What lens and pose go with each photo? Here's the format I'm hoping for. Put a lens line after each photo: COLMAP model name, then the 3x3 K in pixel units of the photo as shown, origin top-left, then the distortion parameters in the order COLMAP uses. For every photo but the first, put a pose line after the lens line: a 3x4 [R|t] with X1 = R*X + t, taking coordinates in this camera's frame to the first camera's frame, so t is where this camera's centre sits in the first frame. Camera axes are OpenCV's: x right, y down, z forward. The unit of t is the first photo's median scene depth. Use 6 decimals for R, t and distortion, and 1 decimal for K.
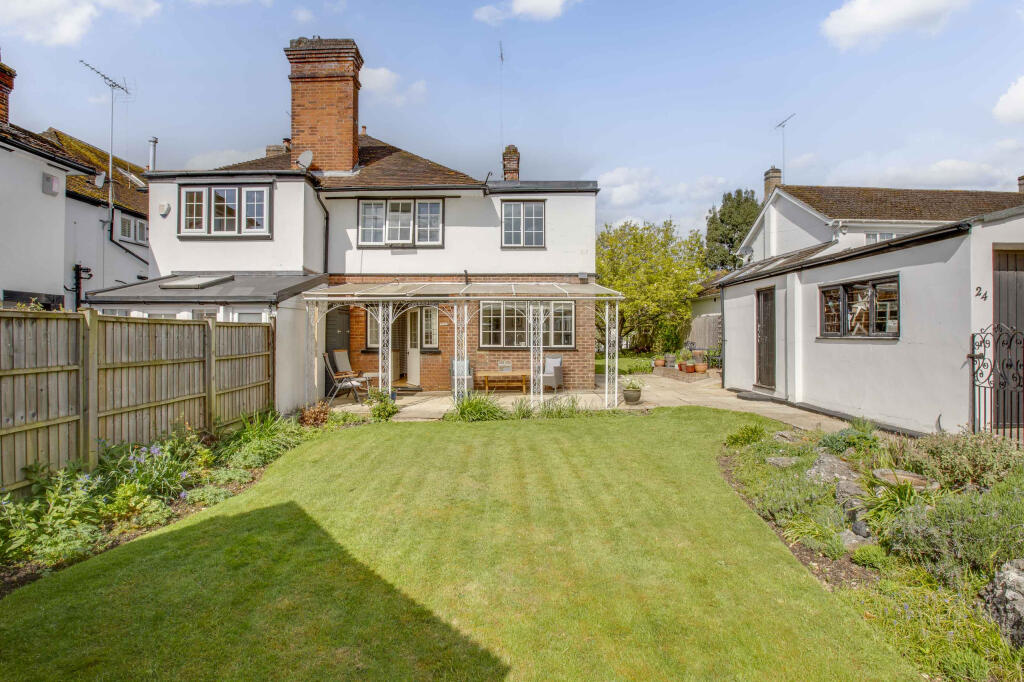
lens RADIAL K [[499.5, 0, 512.7], [0, 499.5, 329.8], [0, 0, 1]] dist [-0.018393, 0.000248]
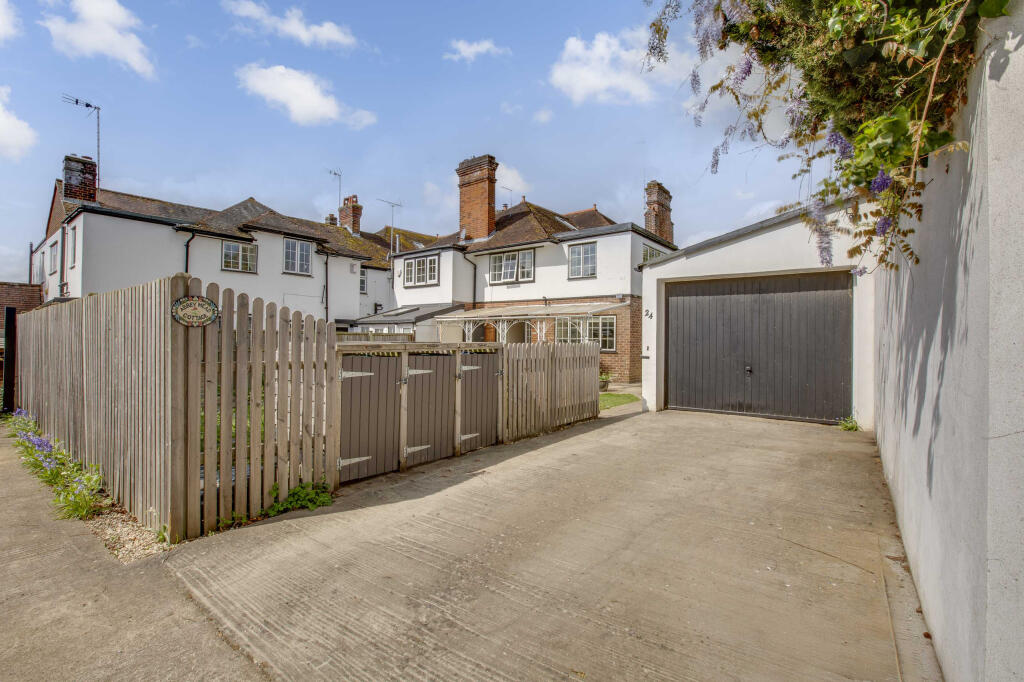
lens RADIAL K [[499.5, 0, 512.7], [0, 499.5, 329.8], [0, 0, 1]] dist [-0.018393, 0.000248]
pose [[0.786924, -0.005752, -0.617023, 0.724878], [-0.003427, 0.999900, -0.013692, -0.002018], [0.617040, 0.012890, 0.786826, -0.201797]]
